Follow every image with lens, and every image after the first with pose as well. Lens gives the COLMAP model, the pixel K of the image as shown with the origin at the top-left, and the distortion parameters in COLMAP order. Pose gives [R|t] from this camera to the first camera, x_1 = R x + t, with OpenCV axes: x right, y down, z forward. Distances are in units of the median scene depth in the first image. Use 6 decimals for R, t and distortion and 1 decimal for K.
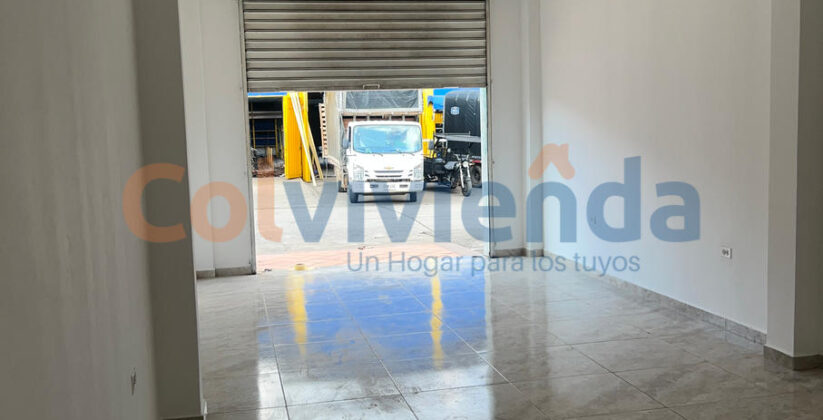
lens RADIAL K [[815.5, 0, 411.3], [0, 815.5, 209.6], [0, 0, 1]] dist [0.001638, 0.000000]
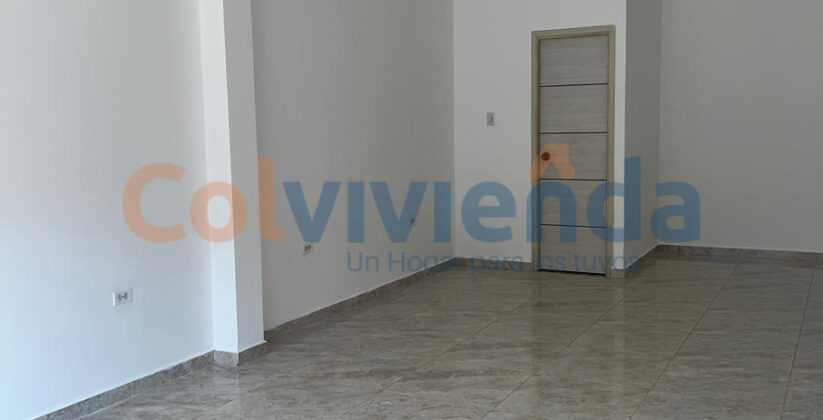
lens RADIAL K [[815.5, 0, 410.8], [0, 815.5, 209.6], [0, 0, 1]] dist [0.001638, 0.000000]
pose [[-0.755228, -0.036337, 0.654454, -0.380817], [0.106692, 0.978331, 0.177441, -0.163112], [-0.646721, 0.203834, -0.734986, 1.643273]]
